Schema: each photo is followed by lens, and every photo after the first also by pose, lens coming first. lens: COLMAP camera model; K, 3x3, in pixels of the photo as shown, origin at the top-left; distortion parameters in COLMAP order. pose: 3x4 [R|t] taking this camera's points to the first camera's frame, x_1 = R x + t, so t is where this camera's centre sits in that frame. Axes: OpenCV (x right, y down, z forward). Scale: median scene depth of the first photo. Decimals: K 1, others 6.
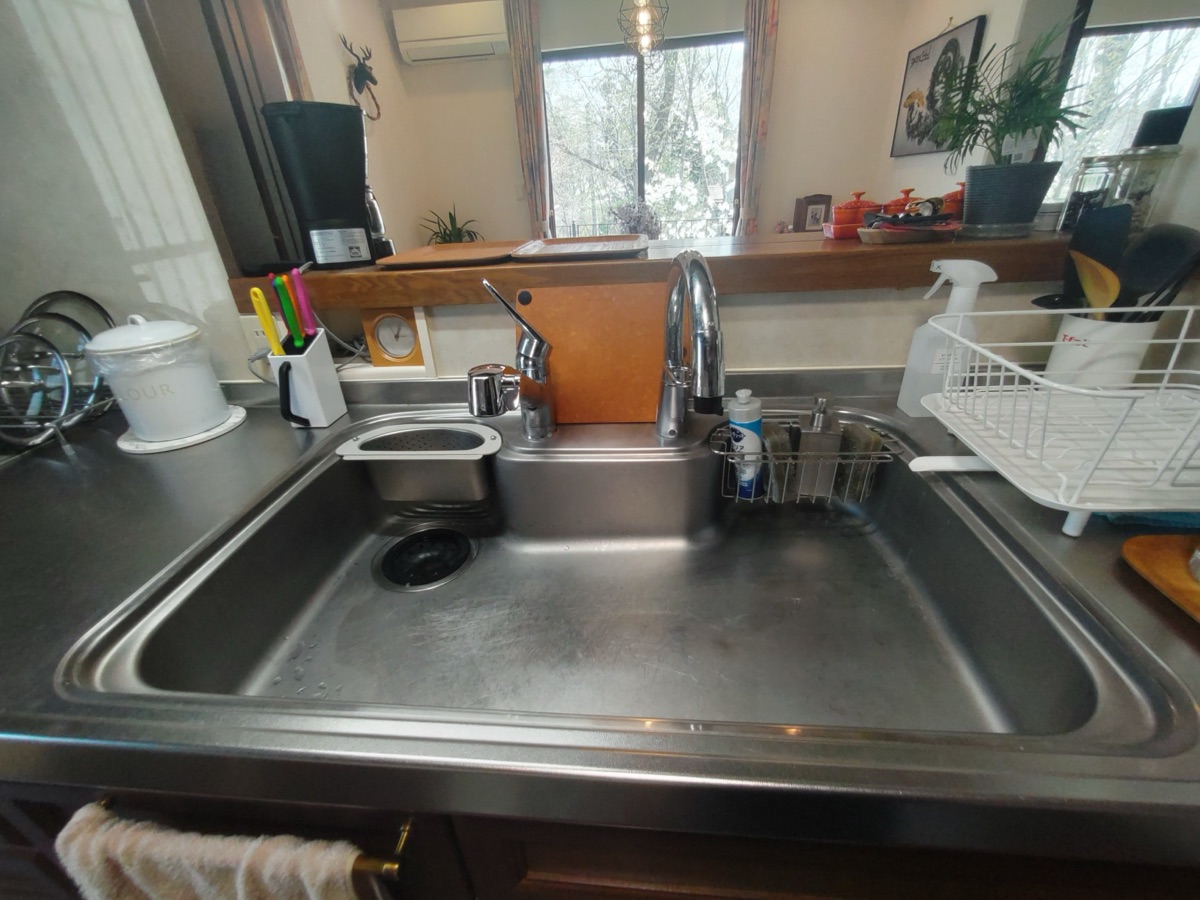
lens RADIAL K [[528.5, 0, 596.6], [0, 528.5, 447.4], [0, 0, 1]] dist [-0.001449, 0.000093]
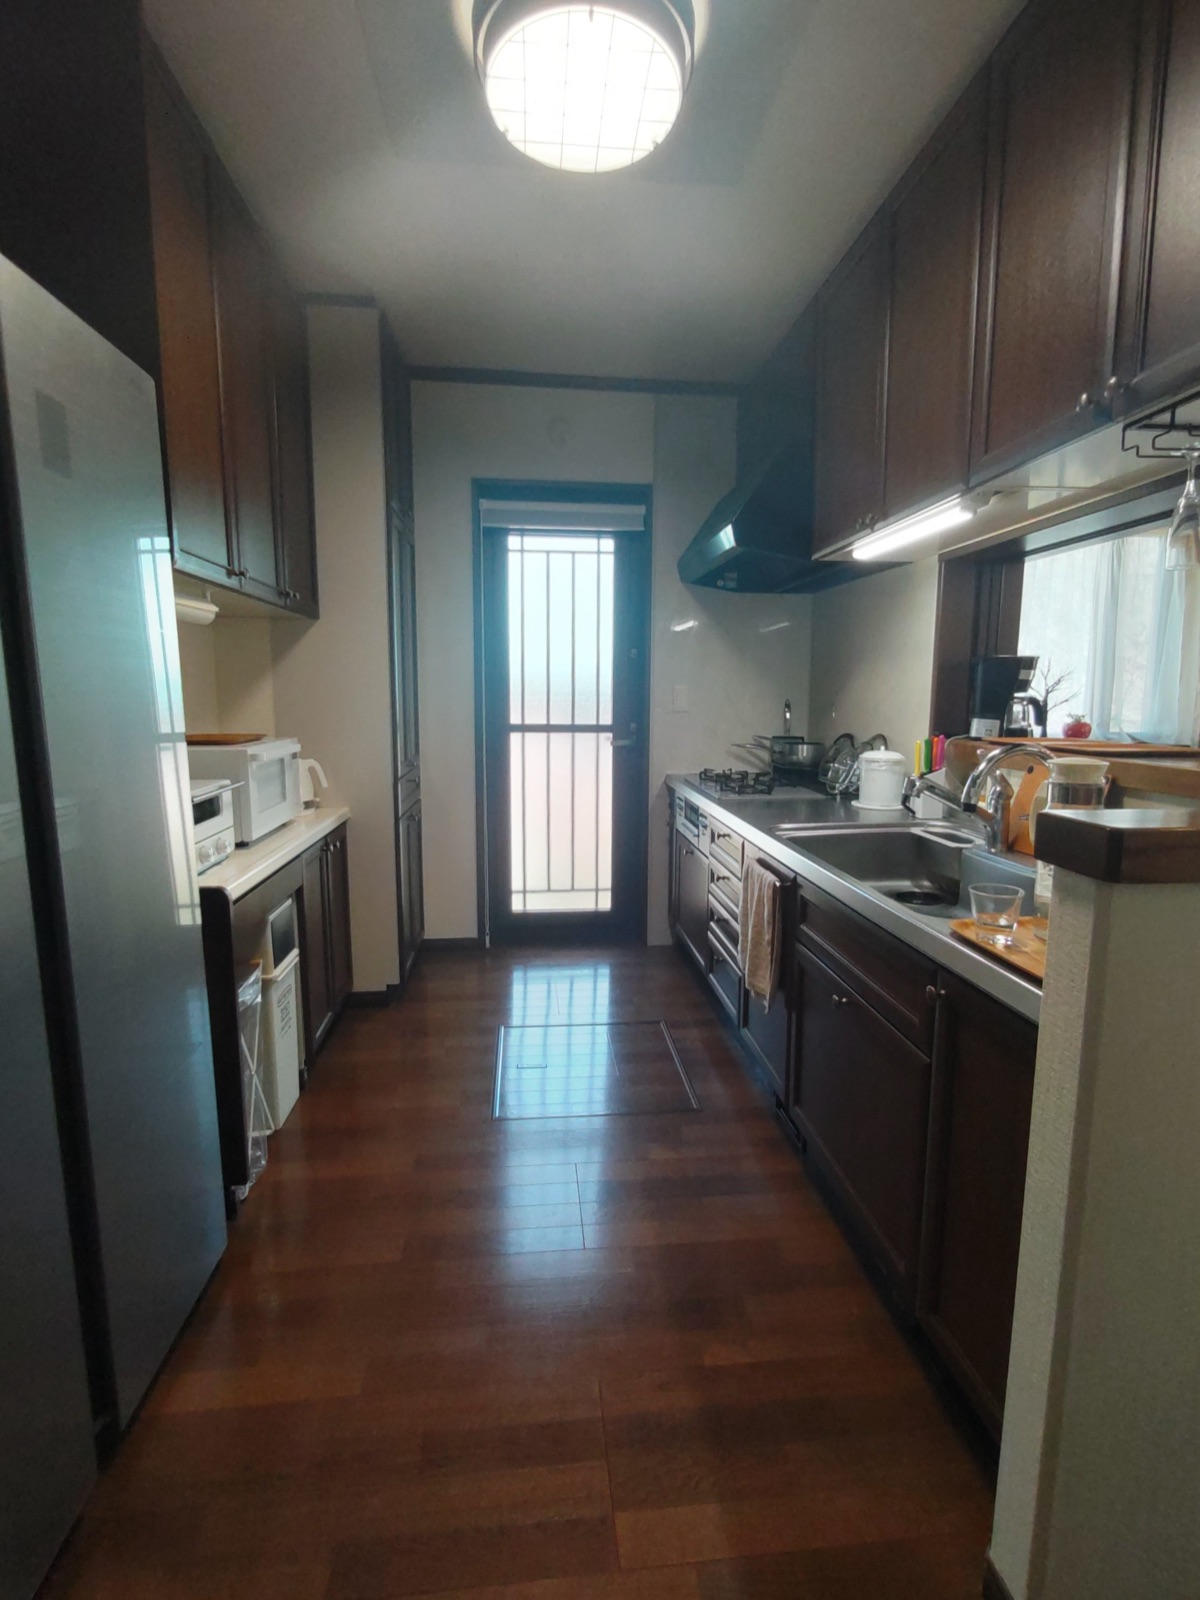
lens RADIAL K [[704.7, 0, 601.8], [0, 704.7, 791.8], [0, 0, 1]] dist [-0.001449, 0.000093]
pose [[0.193138, 0.200367, -0.960495, 1.495466], [-0.463727, 0.881333, 0.090607, 0.161072], [0.864671, 0.427908, 0.263134, -0.566897]]
